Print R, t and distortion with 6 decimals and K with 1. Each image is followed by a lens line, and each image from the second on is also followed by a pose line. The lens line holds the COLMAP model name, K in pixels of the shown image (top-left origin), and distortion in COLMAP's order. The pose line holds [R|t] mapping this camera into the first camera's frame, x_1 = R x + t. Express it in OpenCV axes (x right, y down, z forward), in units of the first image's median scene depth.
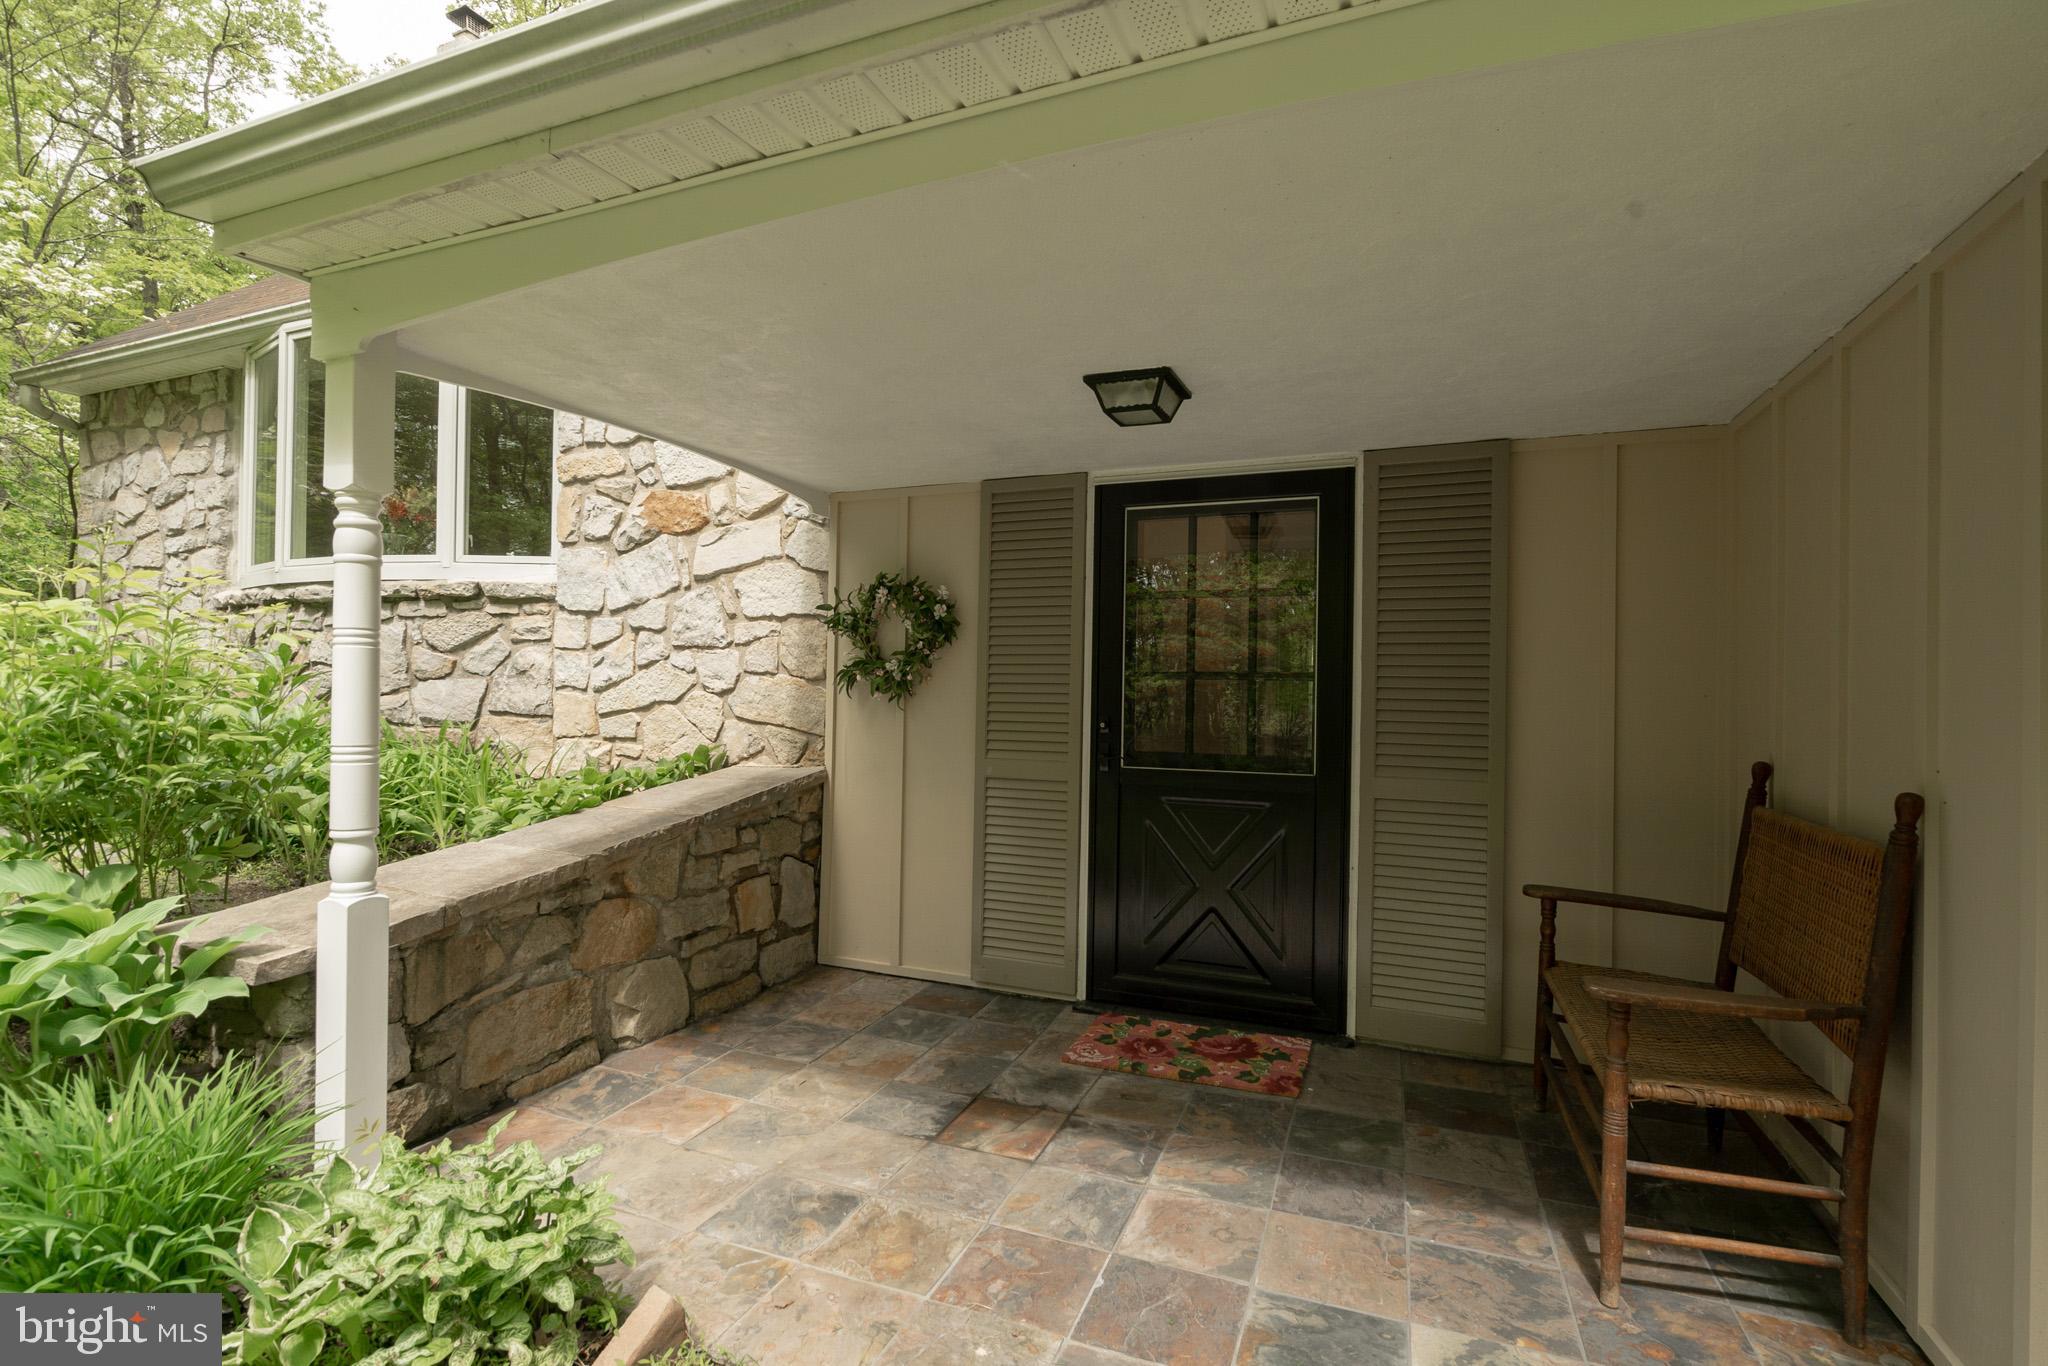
lens RADIAL K [[944.9, 0, 1025.7], [0, 944.9, 684.9], [0, 0, 1]] dist [-0.002031, 0.000082]
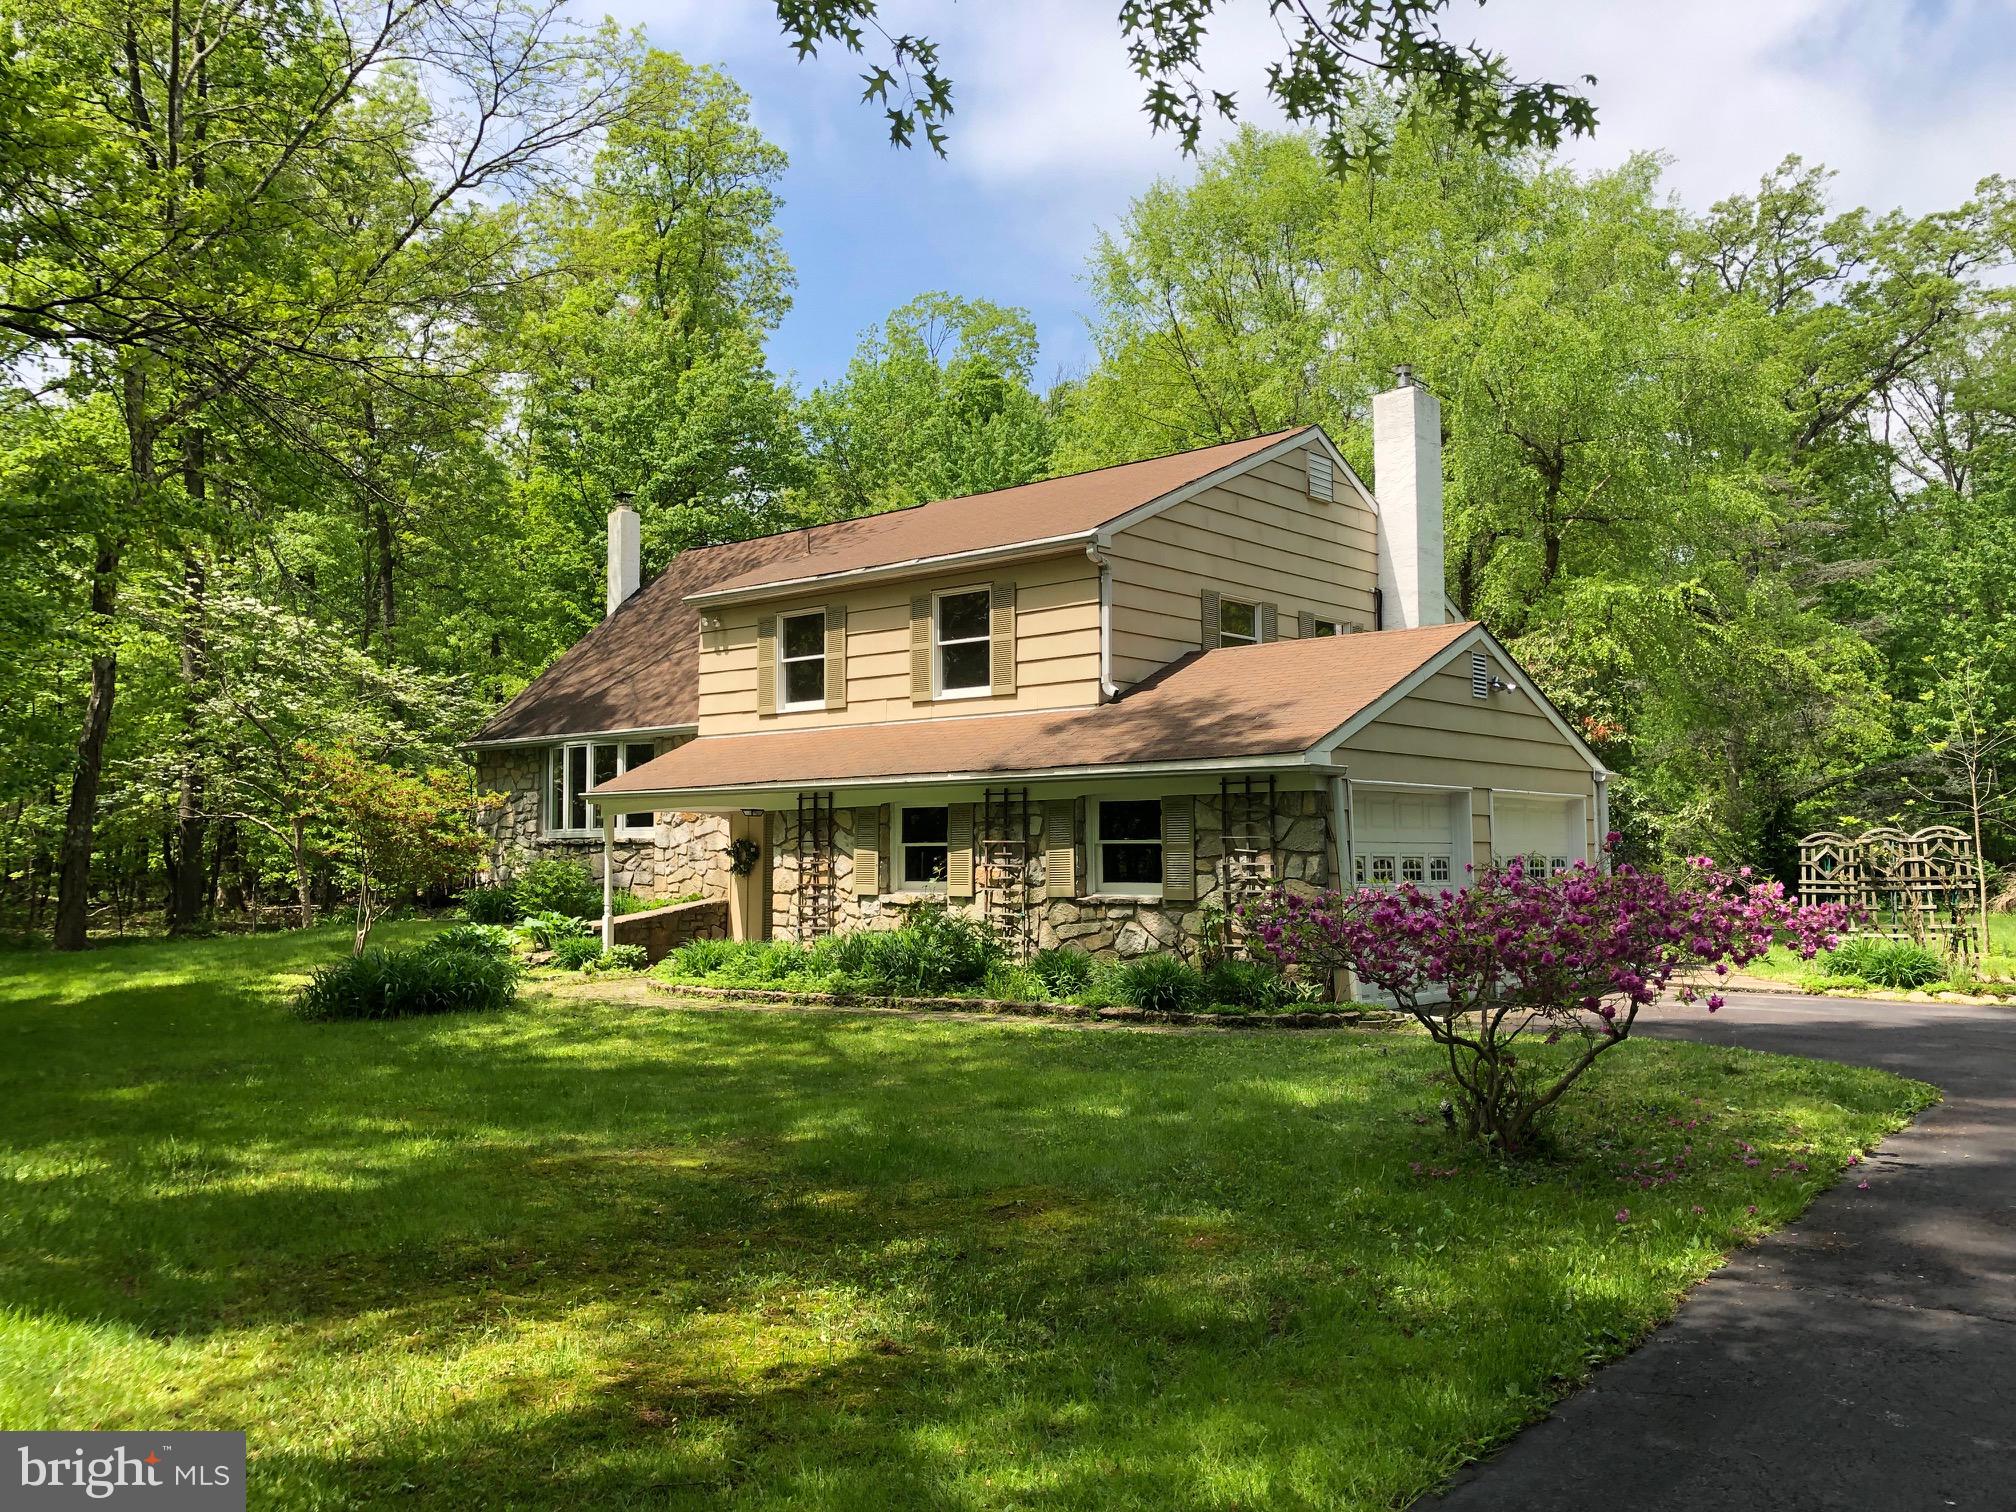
lens RADIAL K [[1656.6, 0, 1006.2], [0, 1656.6, 754.8], [0, 0, 1]] dist [-0.001704, -0.000255]
pose [[0.959037, -0.038769, -0.280616, 2.007460], [0.020866, 0.997568, -0.066511, -0.003554], [0.282512, 0.057931, 0.957513, -3.634024]]
